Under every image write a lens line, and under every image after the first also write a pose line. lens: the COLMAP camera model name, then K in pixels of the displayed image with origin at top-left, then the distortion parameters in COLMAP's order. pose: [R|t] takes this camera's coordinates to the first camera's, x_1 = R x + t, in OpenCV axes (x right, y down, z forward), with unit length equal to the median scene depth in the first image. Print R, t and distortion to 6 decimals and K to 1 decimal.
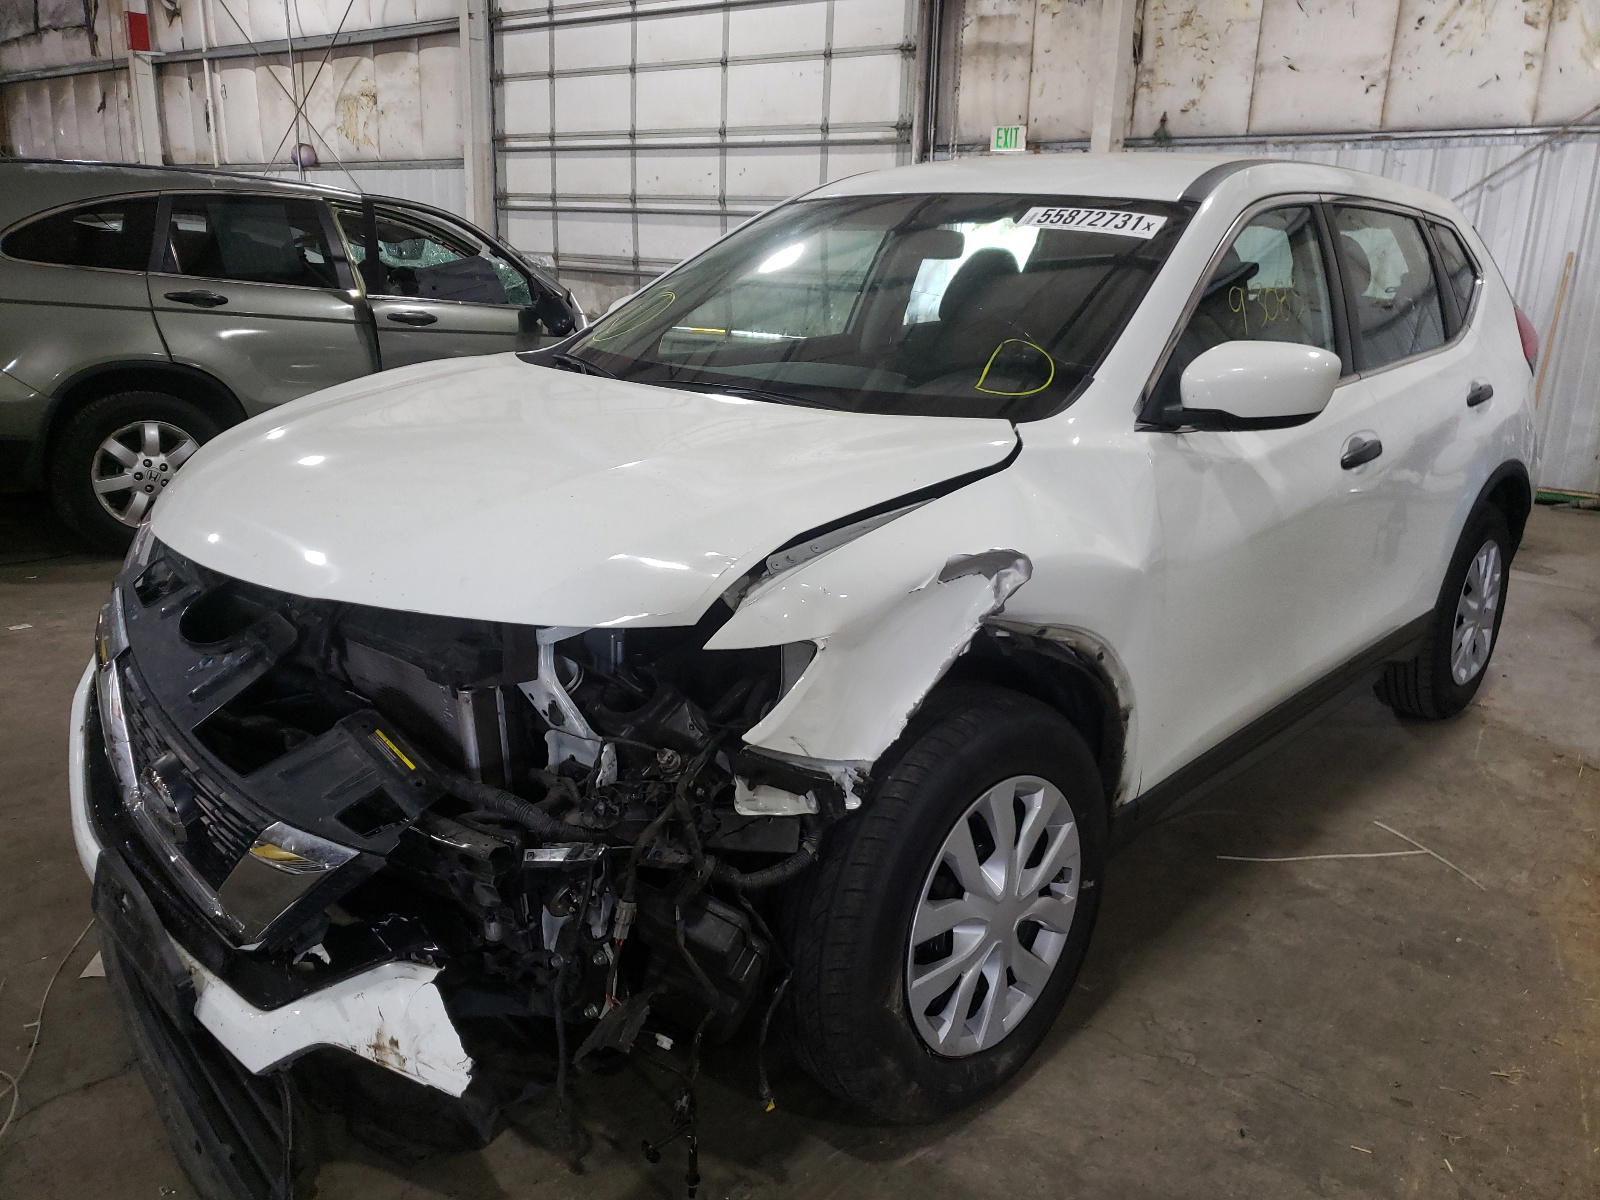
lens RADIAL K [[1280.4, 0, 800.0], [0, 1280.4, 600.0], [0, 0, 1]] dist [0.005428, -0.001443]
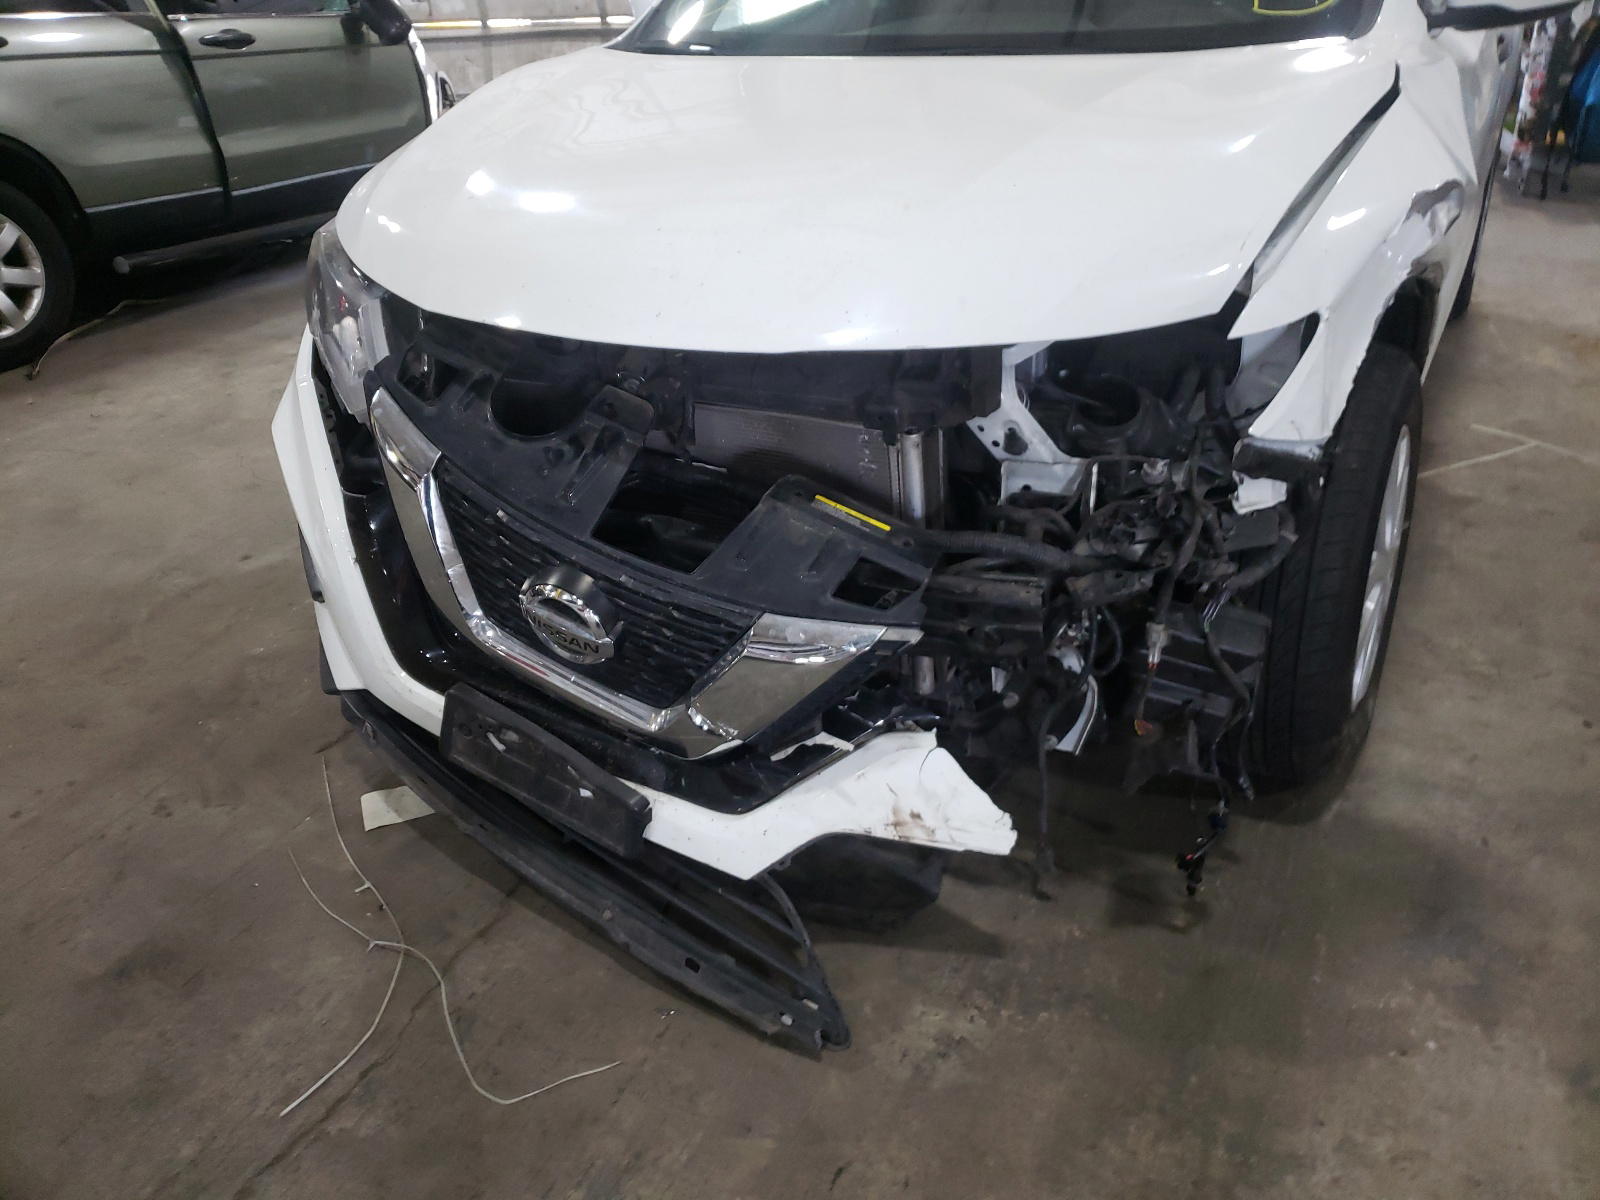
lens RADIAL K [[1280.4, 0, 800.0], [0, 1280.4, 600.0], [0, 0, 1]] dist [0.005428, -0.001443]
pose [[0.970447, -0.191092, 0.147369, -0.487734], [0.152329, 0.958731, 0.240064, -0.043335], [-0.187161, -0.210521, 0.959506, 0.142026]]
